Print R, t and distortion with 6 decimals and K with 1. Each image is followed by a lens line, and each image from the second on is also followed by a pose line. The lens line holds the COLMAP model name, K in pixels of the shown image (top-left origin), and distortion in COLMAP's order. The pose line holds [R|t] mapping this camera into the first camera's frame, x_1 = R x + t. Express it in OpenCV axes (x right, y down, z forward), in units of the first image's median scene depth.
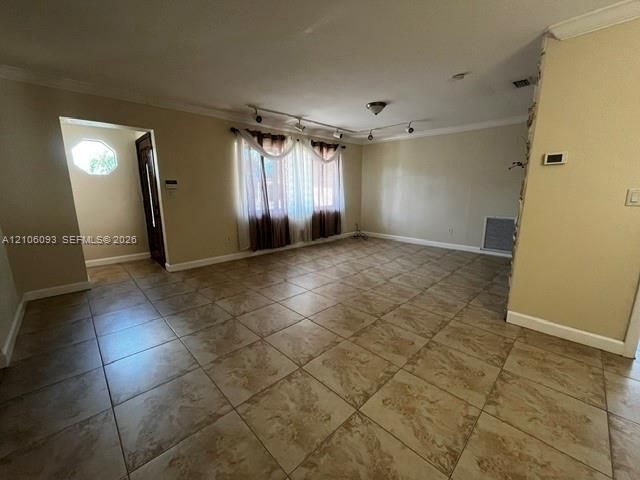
lens RADIAL K [[258.4, 0, 325.5], [0, 258.4, 239.9], [0, 0, 1]] dist [0.001691, -0.000381]
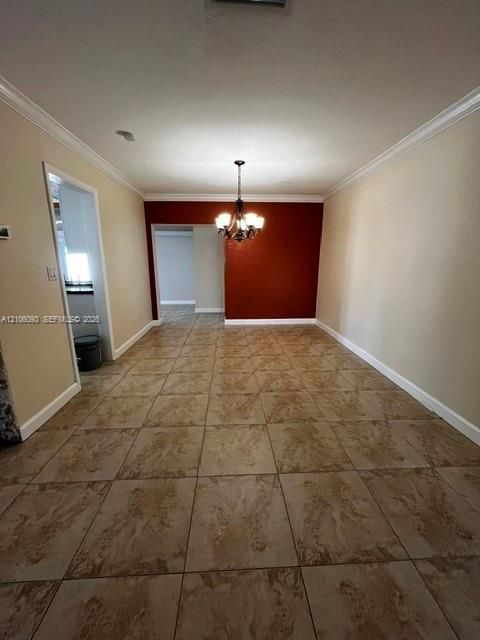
lens RADIAL K [[258.4, 0, 243.7], [0, 258.4, 338.0], [0, 0, 1]] dist [0.001691, -0.000381]
pose [[0.743282, 0.192944, -0.640551, 0.366903], [-0.133604, 0.981029, 0.140470, -0.078559], [0.655502, -0.018829, 0.754959, 0.350887]]
